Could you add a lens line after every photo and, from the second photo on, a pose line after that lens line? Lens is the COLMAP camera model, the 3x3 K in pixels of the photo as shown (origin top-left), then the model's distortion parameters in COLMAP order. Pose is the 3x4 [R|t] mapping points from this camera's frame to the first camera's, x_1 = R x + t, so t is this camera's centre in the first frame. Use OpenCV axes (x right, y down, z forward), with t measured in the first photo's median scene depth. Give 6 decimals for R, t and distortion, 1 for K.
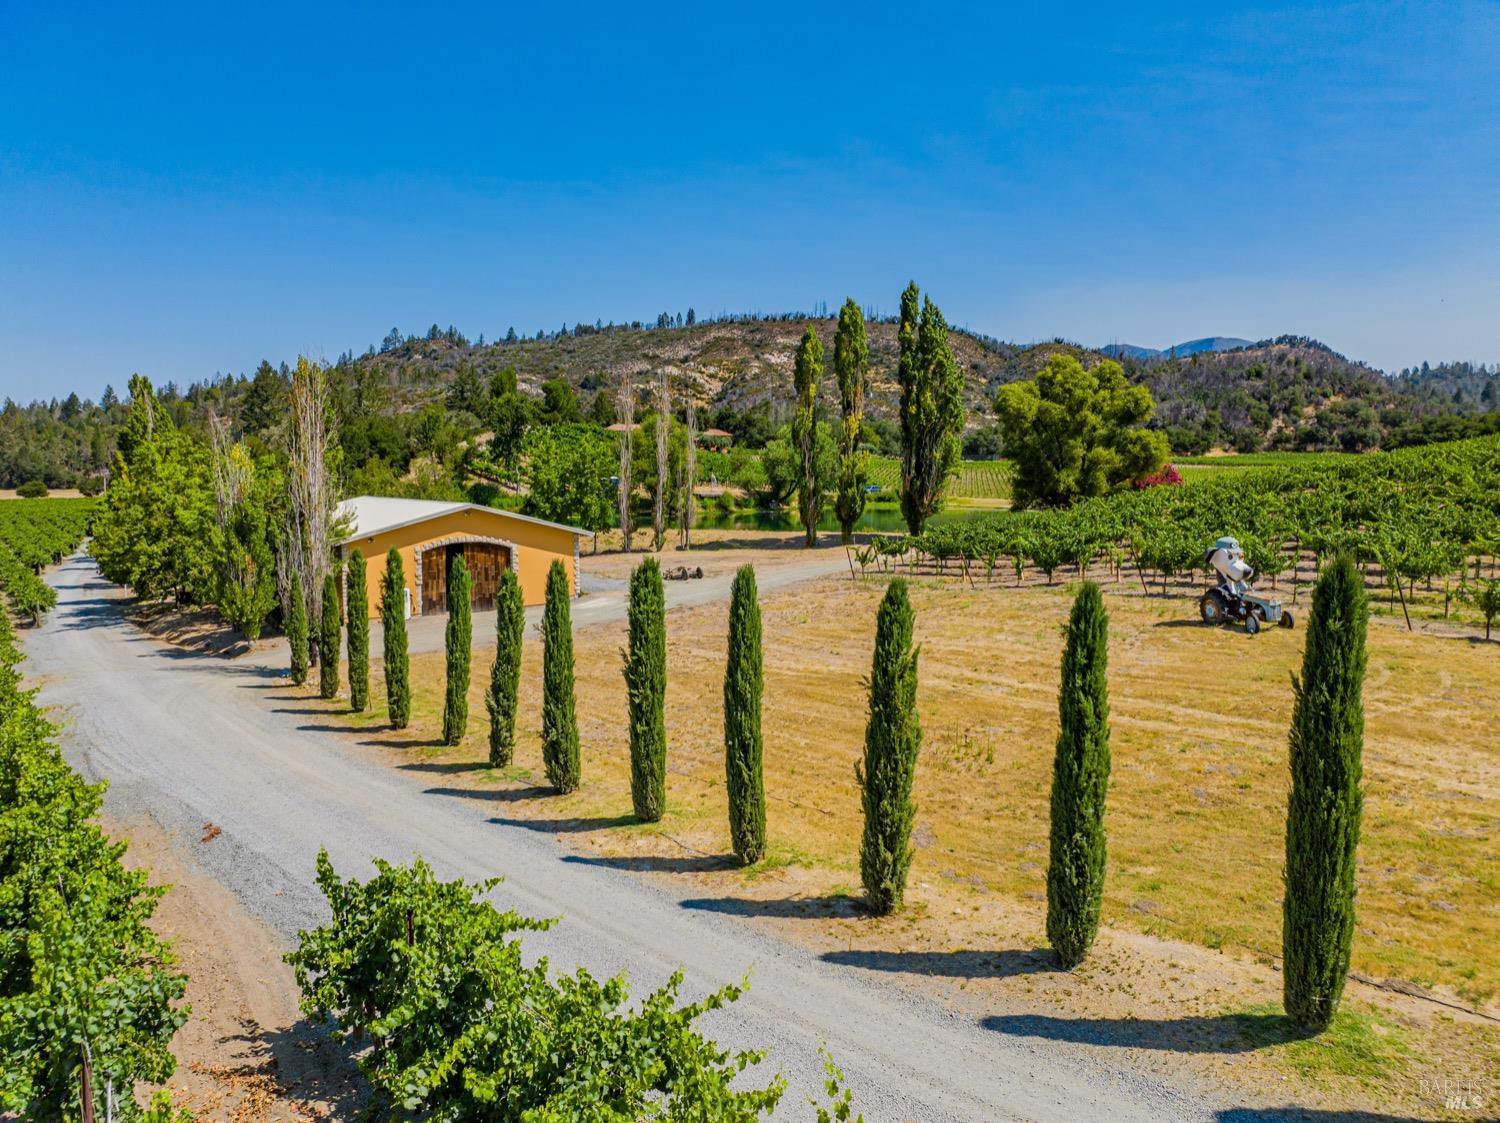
lens RADIAL K [[1053.0, 0, 749.5], [0, 1053.0, 558.2], [0, 0, 1]] dist [-0.028869, -0.000772]
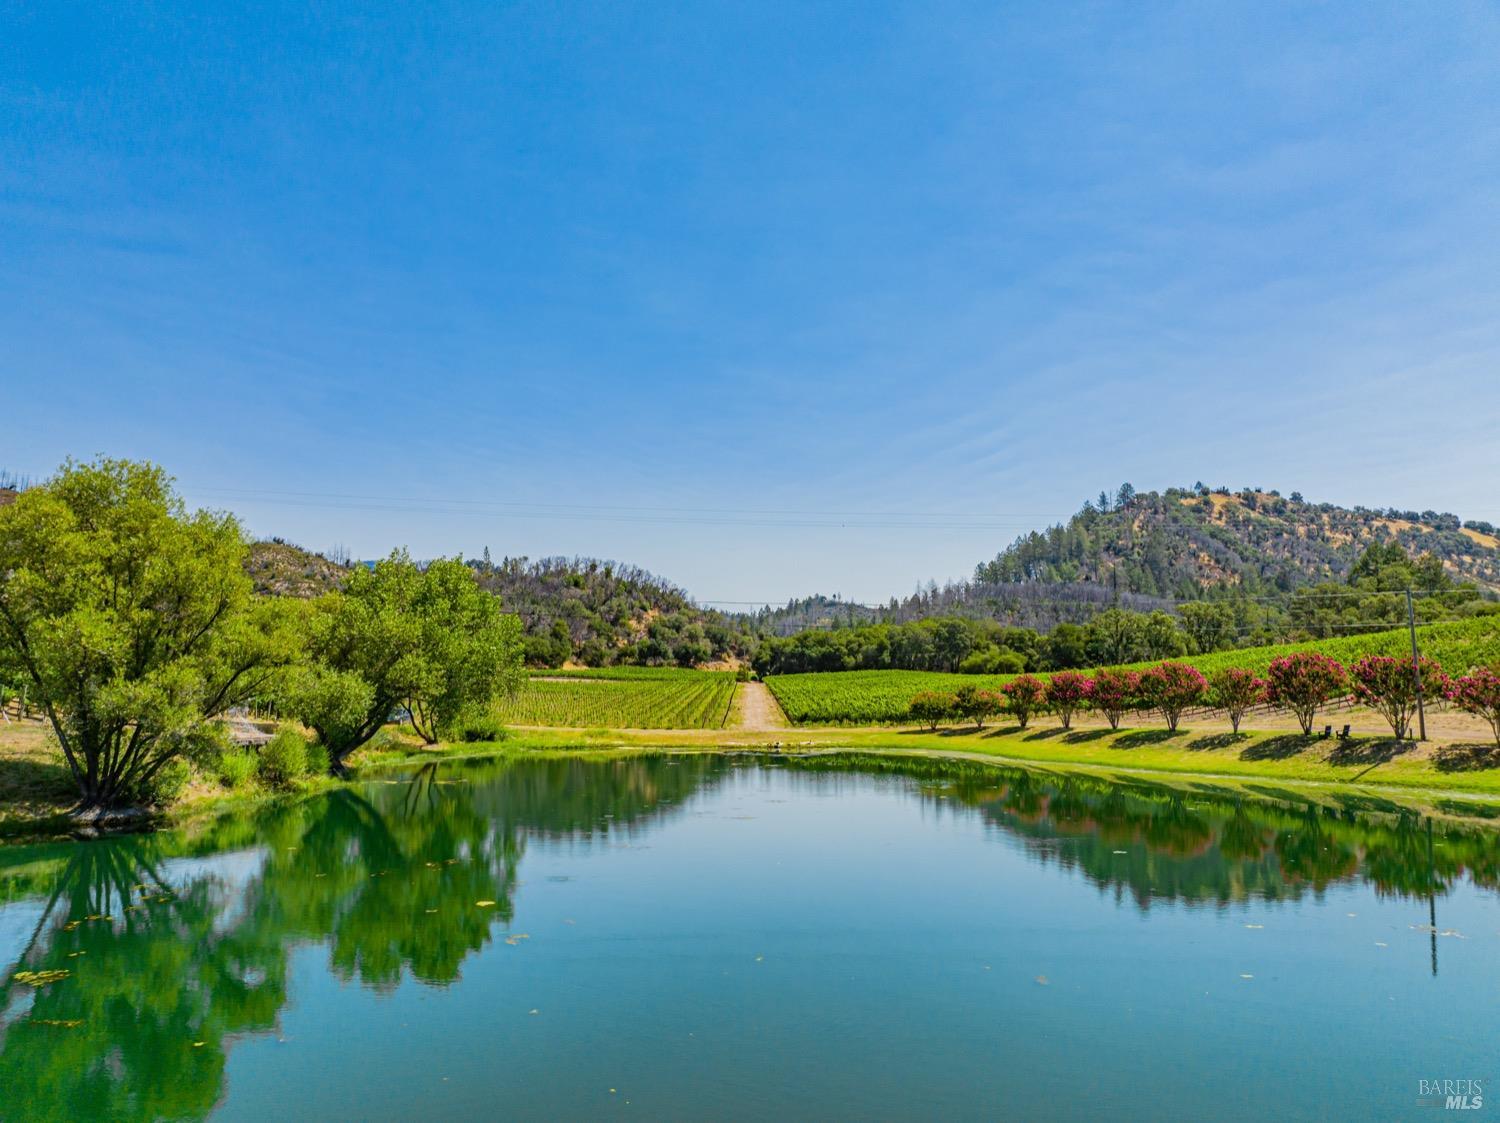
lens RADIAL K [[1053.0, 0, 750.3], [0, 1053.0, 561.8], [0, 0, 1]] dist [-0.028869, -0.000772]
pose [[0.717646, 0.083514, 0.691382, -0.059923], [0.059386, 0.981828, -0.180241, -0.018794], [-0.693871, 0.170408, 0.699645, 0.261412]]
